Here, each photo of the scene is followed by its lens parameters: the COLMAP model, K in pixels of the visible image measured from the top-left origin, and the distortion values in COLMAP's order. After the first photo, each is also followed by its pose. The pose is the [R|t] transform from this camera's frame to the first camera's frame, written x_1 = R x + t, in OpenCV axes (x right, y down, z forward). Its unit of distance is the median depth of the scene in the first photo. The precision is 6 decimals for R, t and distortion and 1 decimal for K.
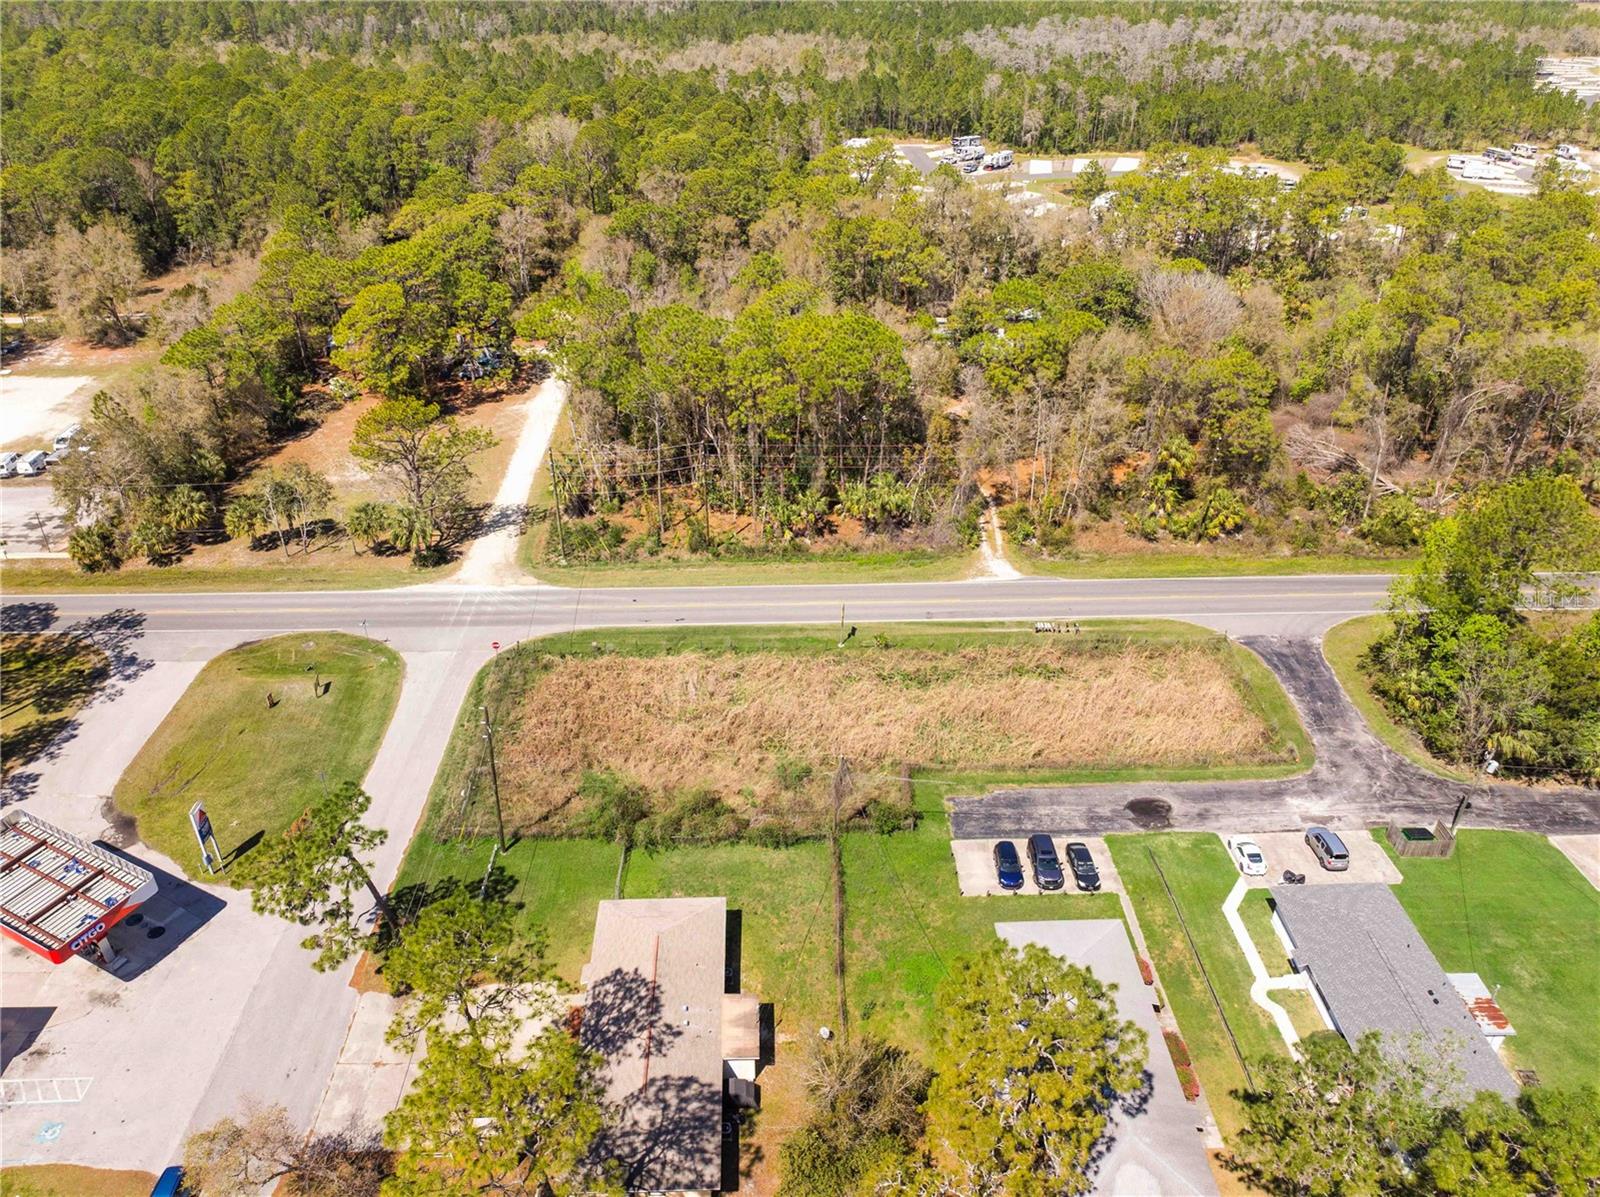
lens RADIAL K [[1121.0, 0, 794.4], [0, 1121.0, 613.0], [0, 0, 1]] dist [-0.031210, -0.002941]
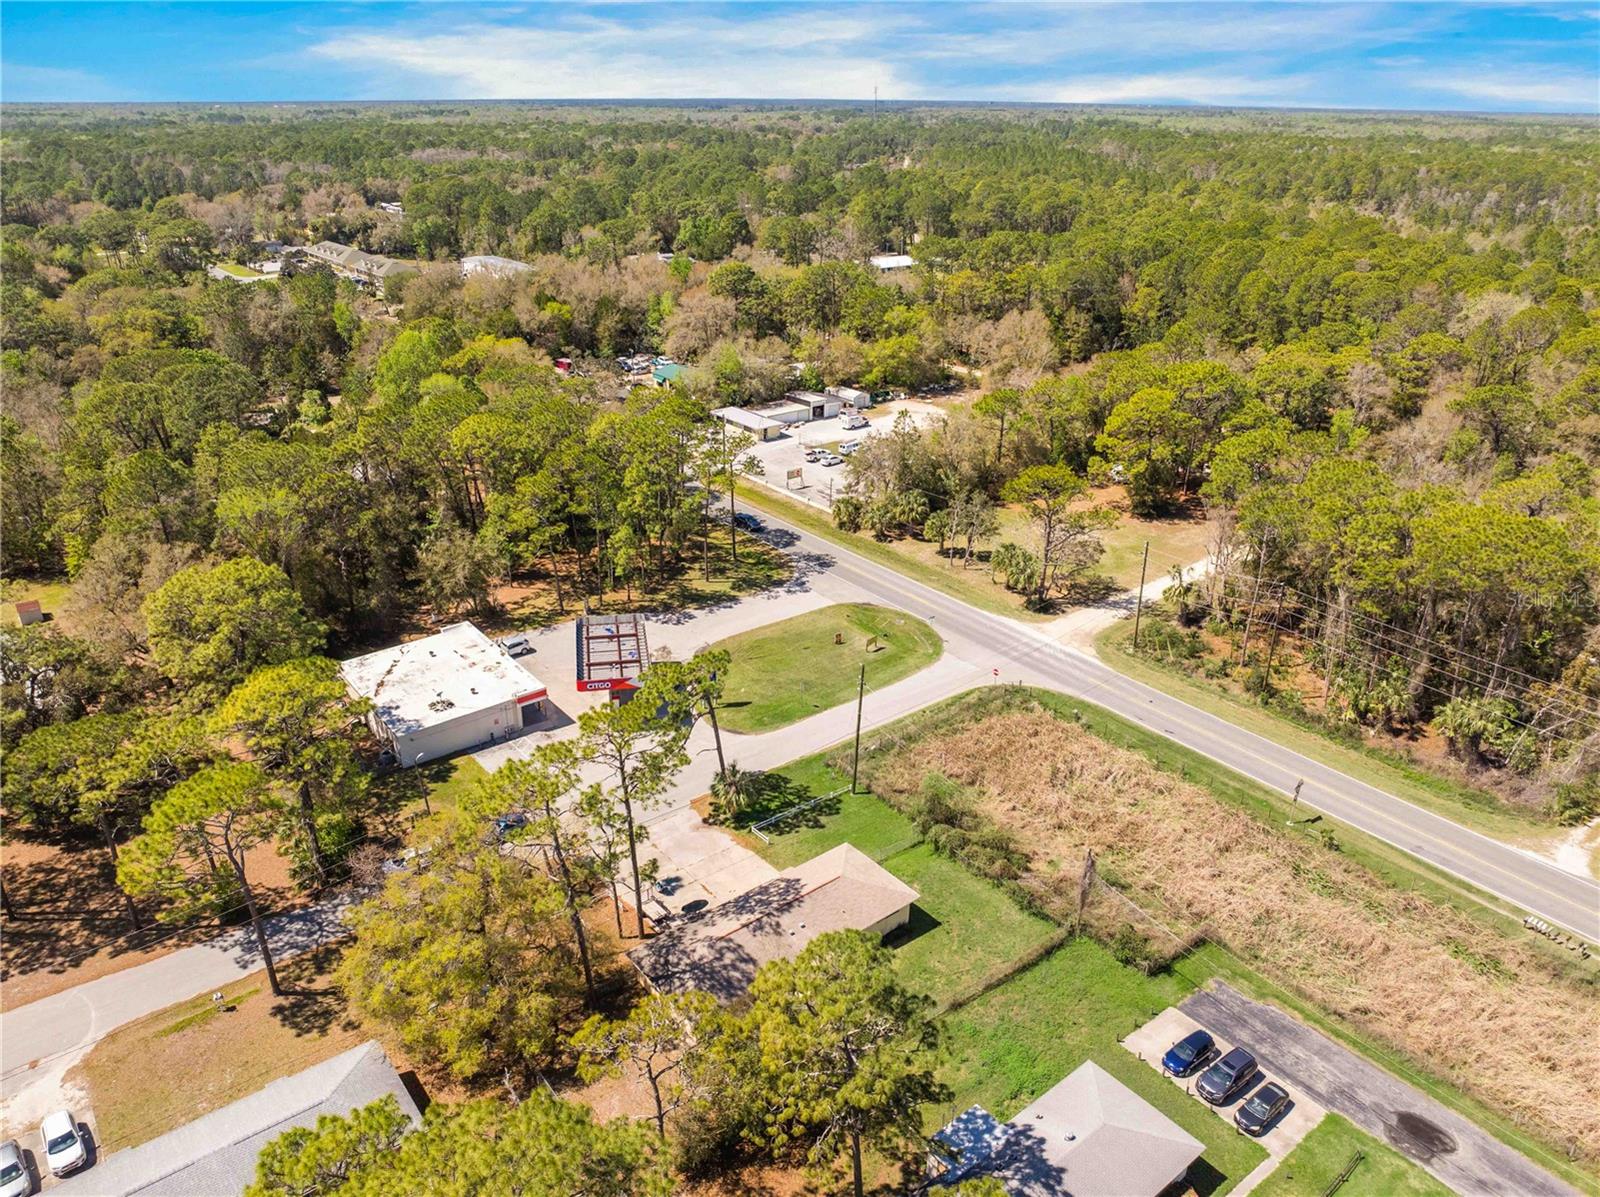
lens RADIAL K [[1121.0, 0, 794.6], [0, 1121.0, 598.2], [0, 0, 1]] dist [-0.031210, -0.002941]
pose [[0.594168, 0.327325, -0.734727, 0.488689], [-0.429277, 0.901528, 0.054483, -0.015042], [0.680210, 0.283029, 0.676172, 0.070282]]
